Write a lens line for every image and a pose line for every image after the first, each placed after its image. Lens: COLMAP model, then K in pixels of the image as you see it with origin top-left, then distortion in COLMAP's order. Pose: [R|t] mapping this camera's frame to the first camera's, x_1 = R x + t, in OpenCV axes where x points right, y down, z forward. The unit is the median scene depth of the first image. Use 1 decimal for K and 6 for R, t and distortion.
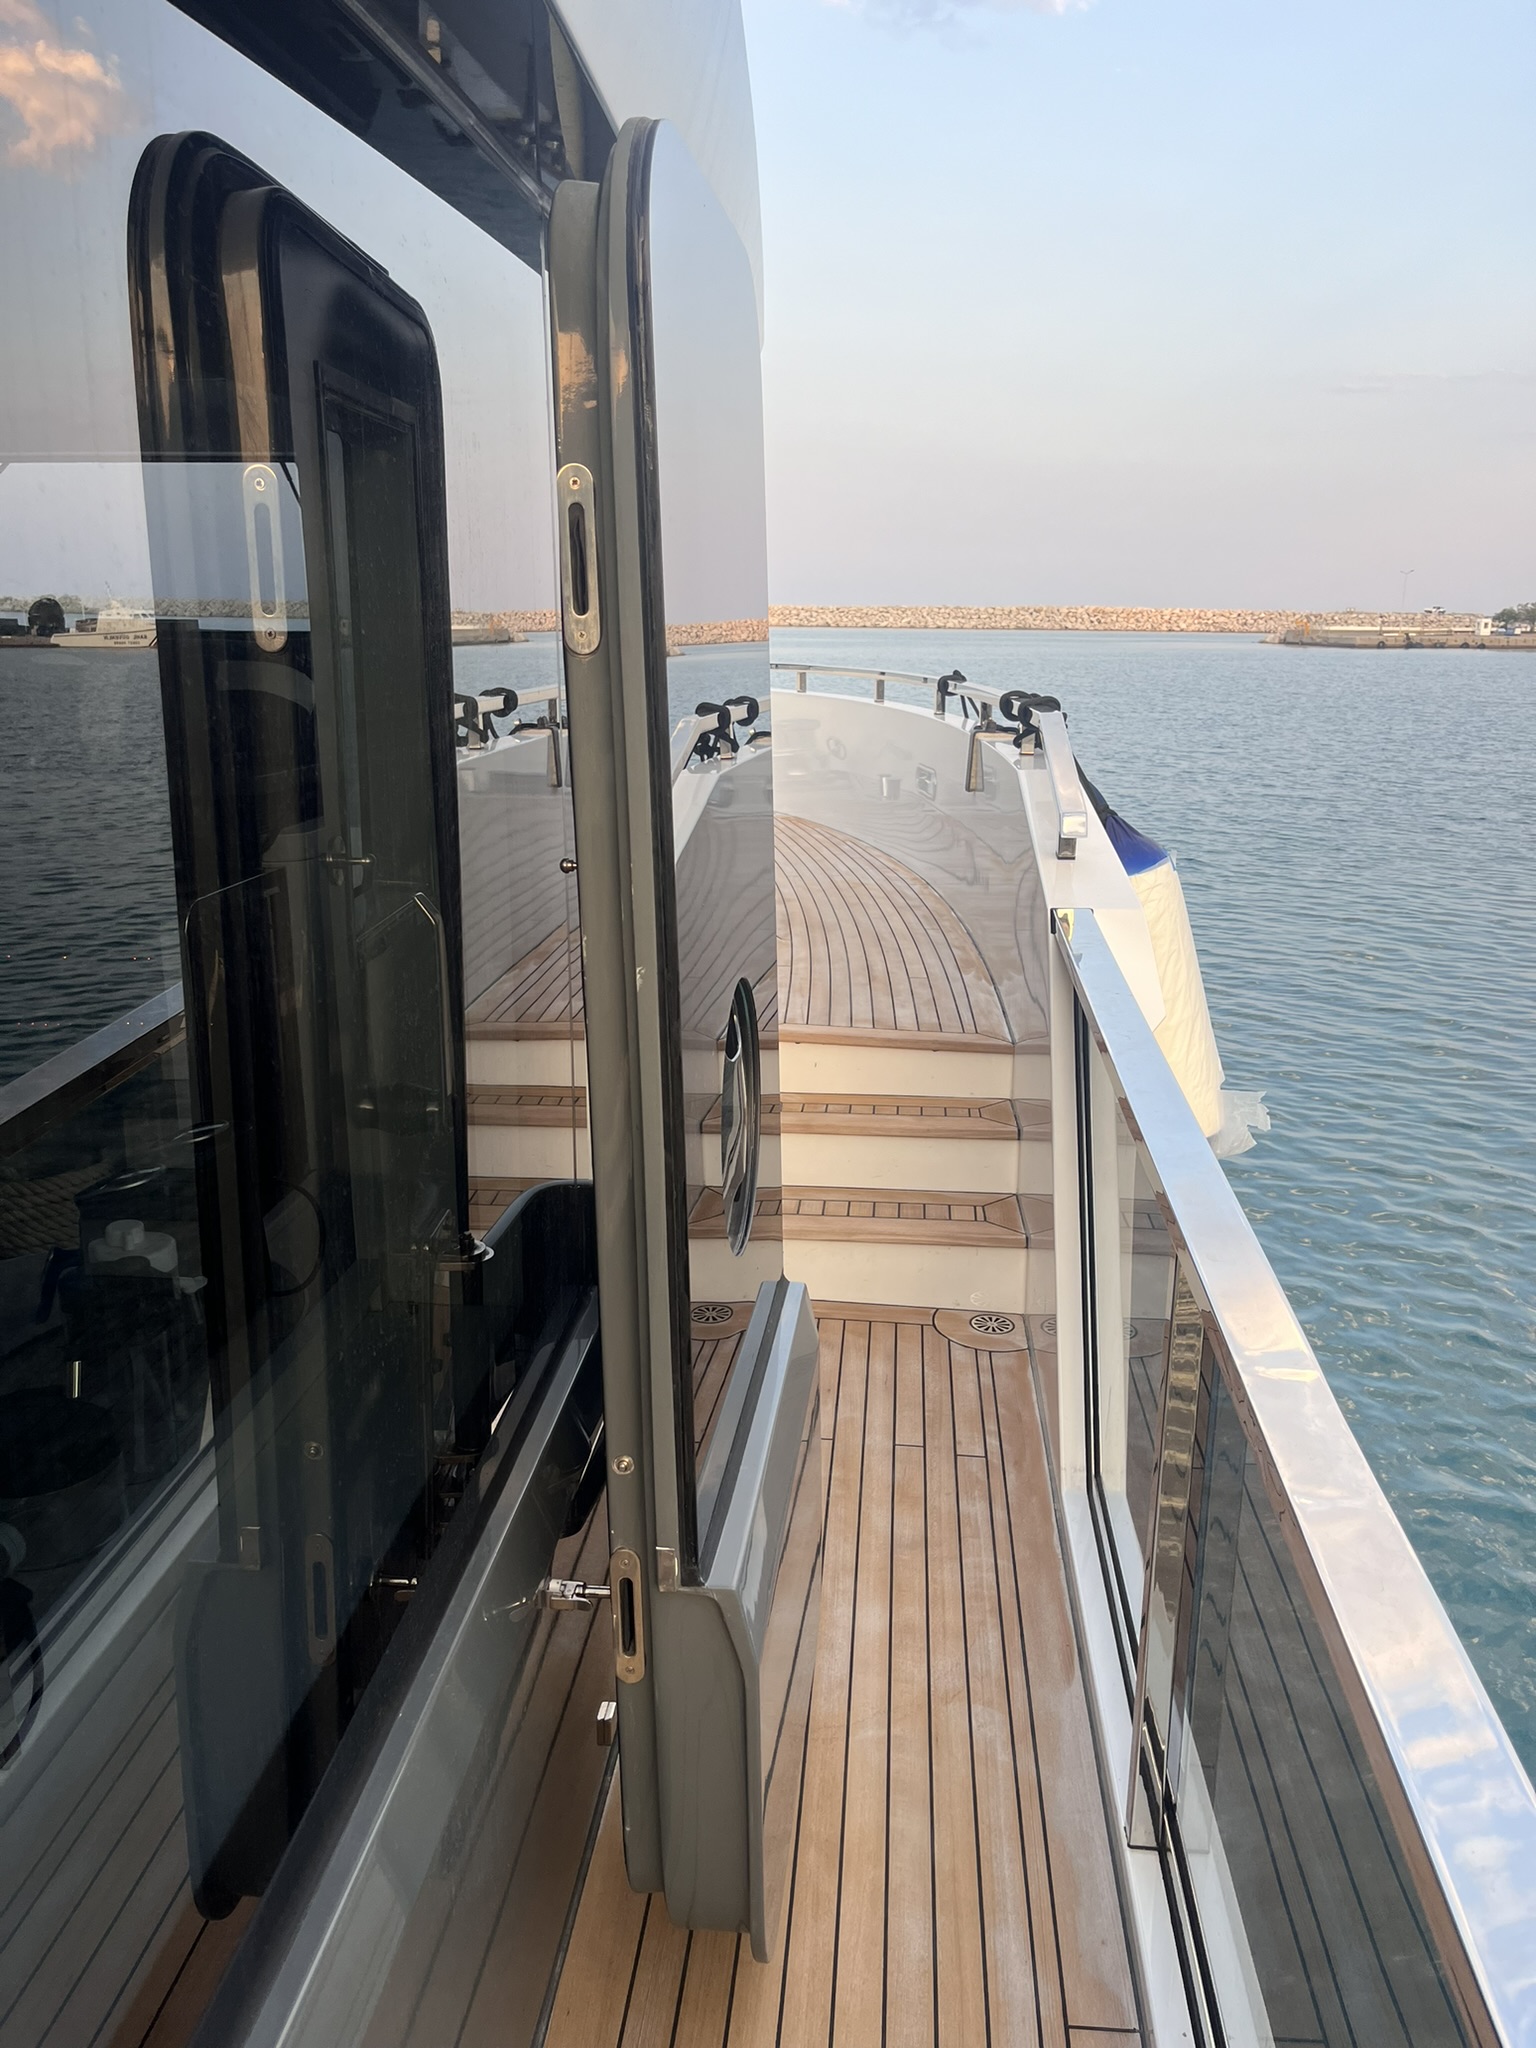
lens RADIAL K [[1548.3, 0, 772.6], [0, 1548.3, 1037.9], [0, 0, 1]] dist [0.048272, -0.077843]
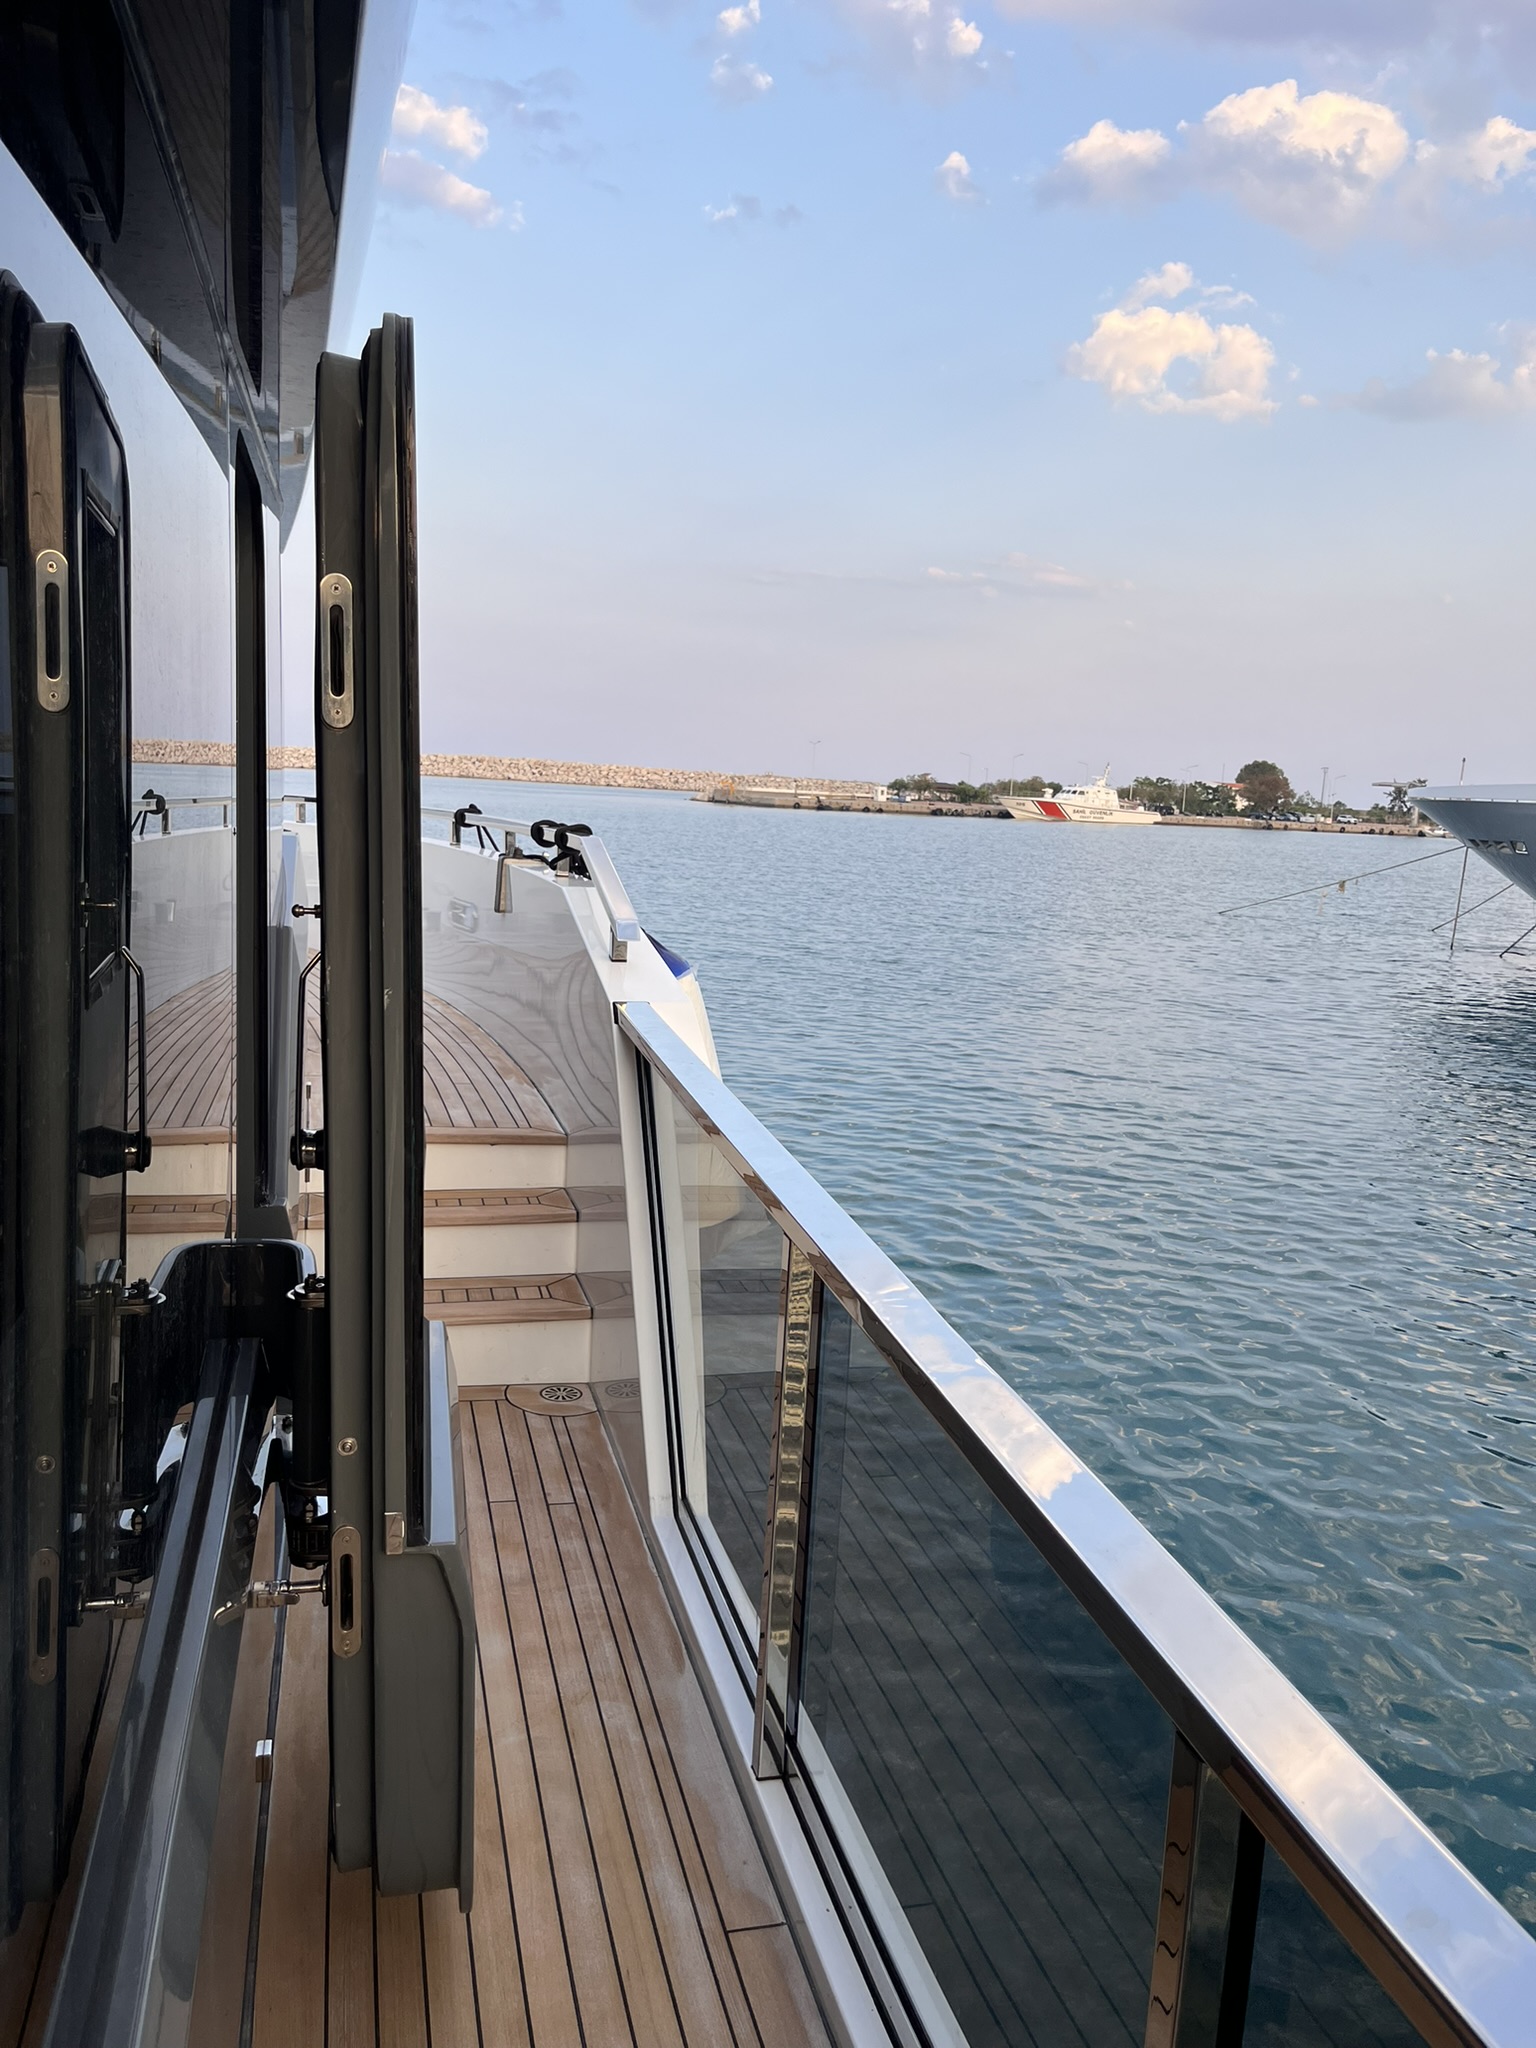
lens RADIAL K [[1548.3, 0, 778.4], [0, 1548.3, 1014.4], [0, 0, 1]] dist [0.048272, -0.077843]
pose [[0.940978, -0.003198, 0.338454, -0.078536], [0.040240, 0.993920, -0.102484, 0.040629], [-0.336068, 0.110054, 0.935386, -0.078196]]
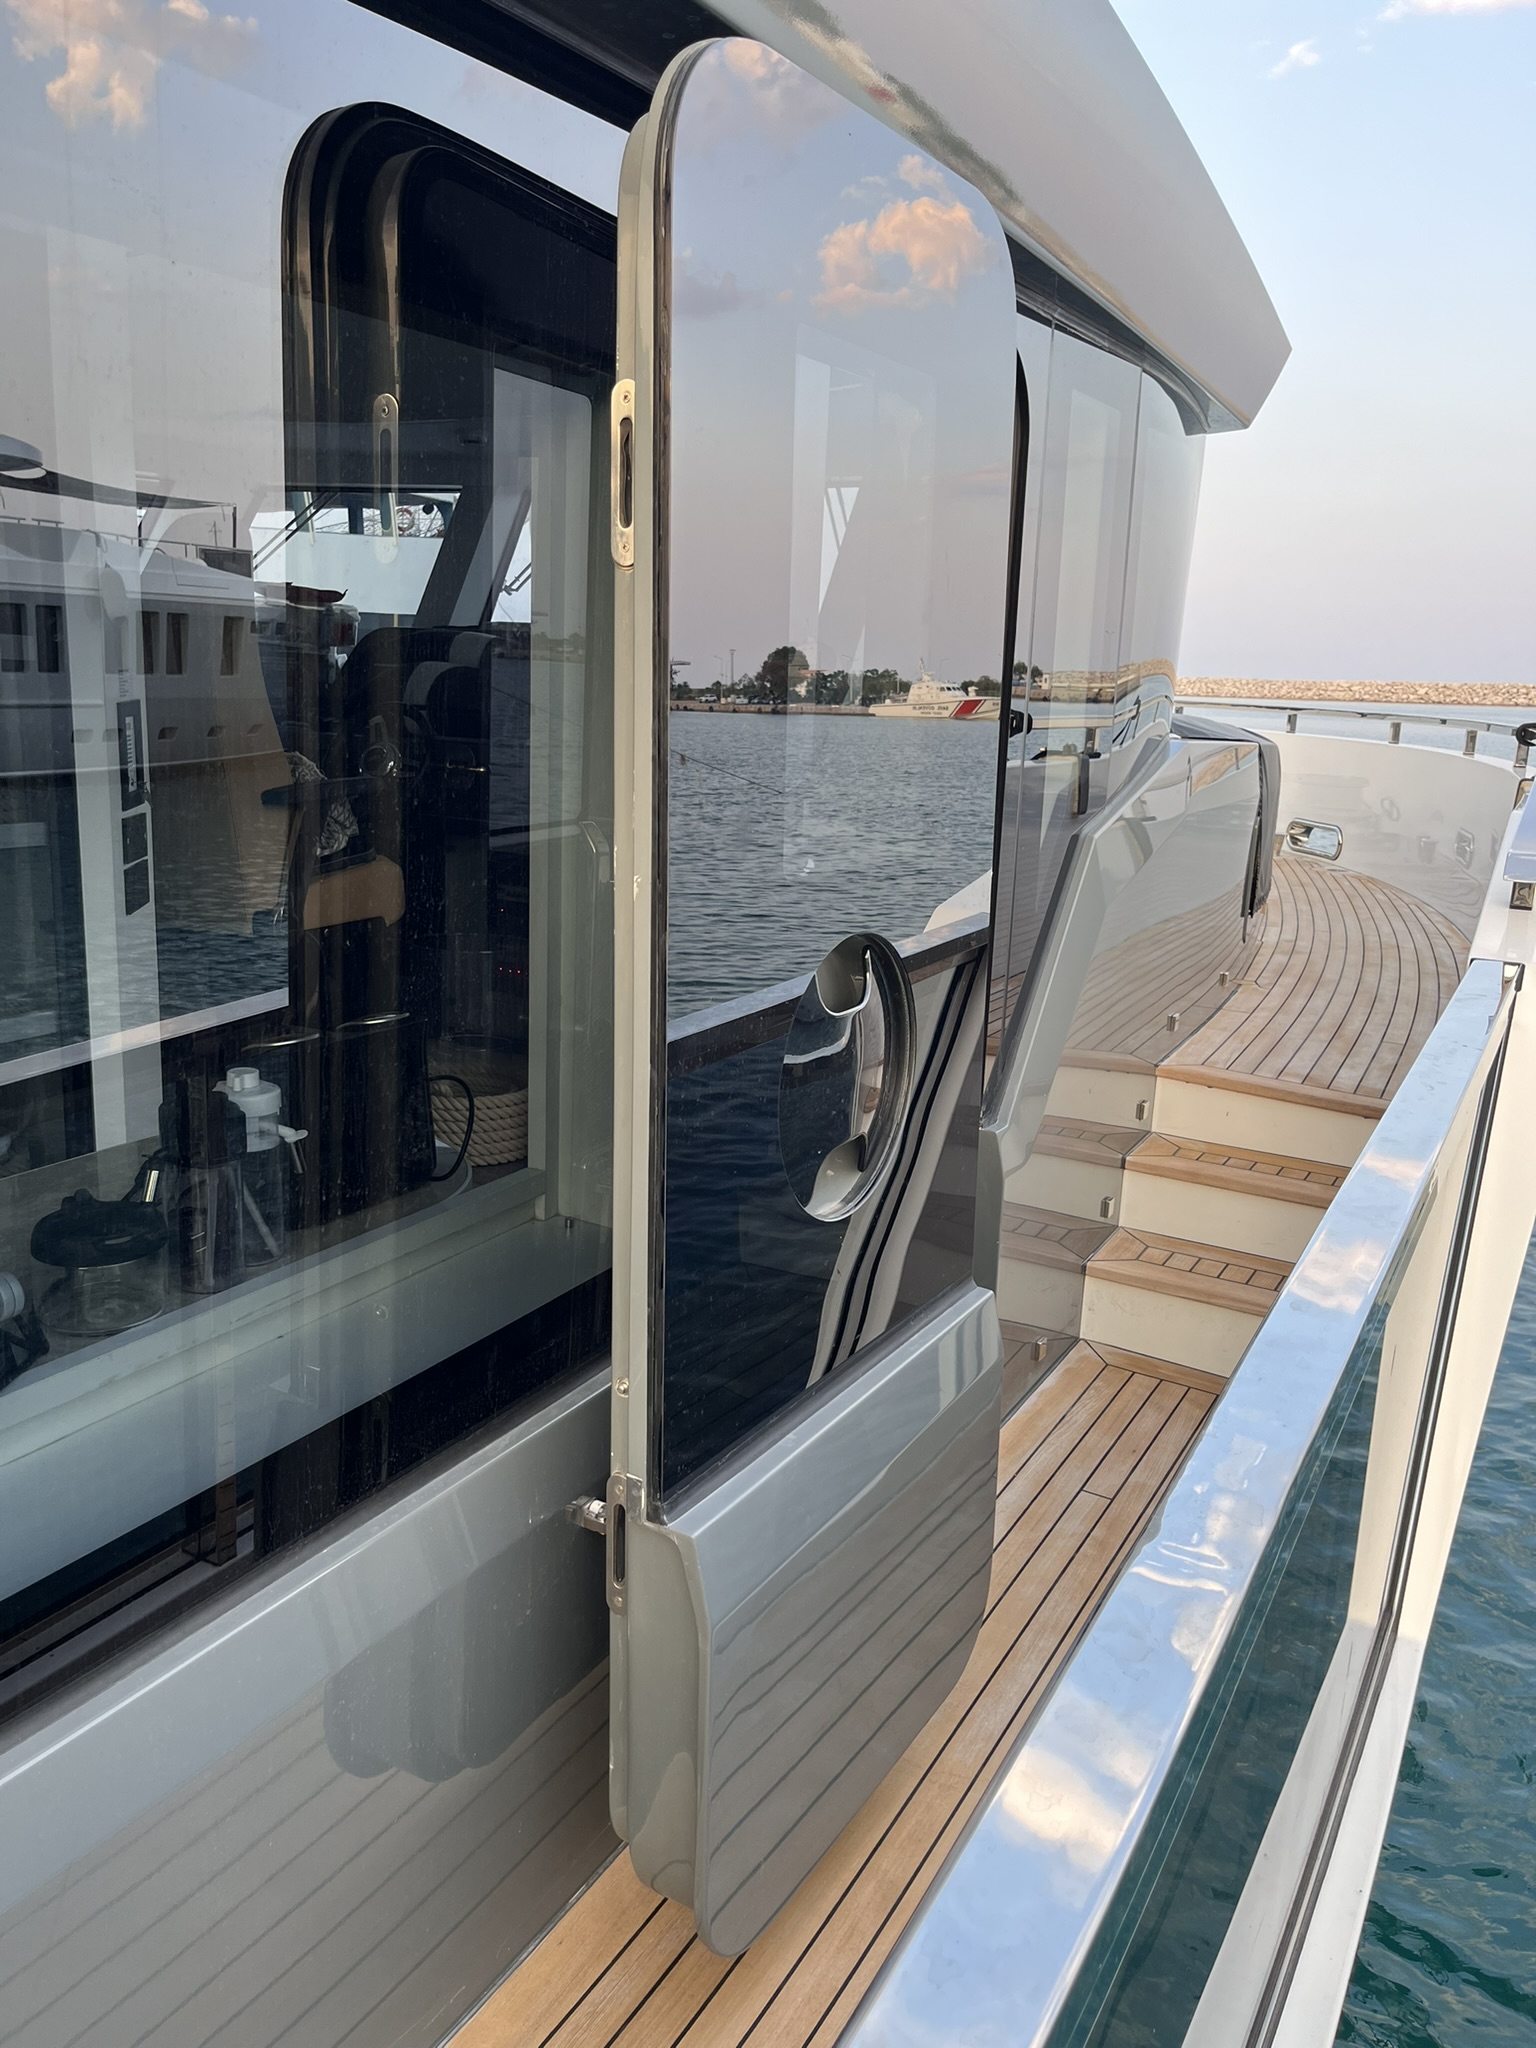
lens RADIAL K [[1548.3, 0, 742.1], [0, 1548.3, 1000.6], [0, 0, 1]] dist [0.048272, -0.077843]
pose [[0.907301, 0.115135, -0.404411, 0.149368], [-0.139199, 0.989795, -0.030501, 0.021919], [0.396772, 0.083967, 0.914069, 0.045138]]
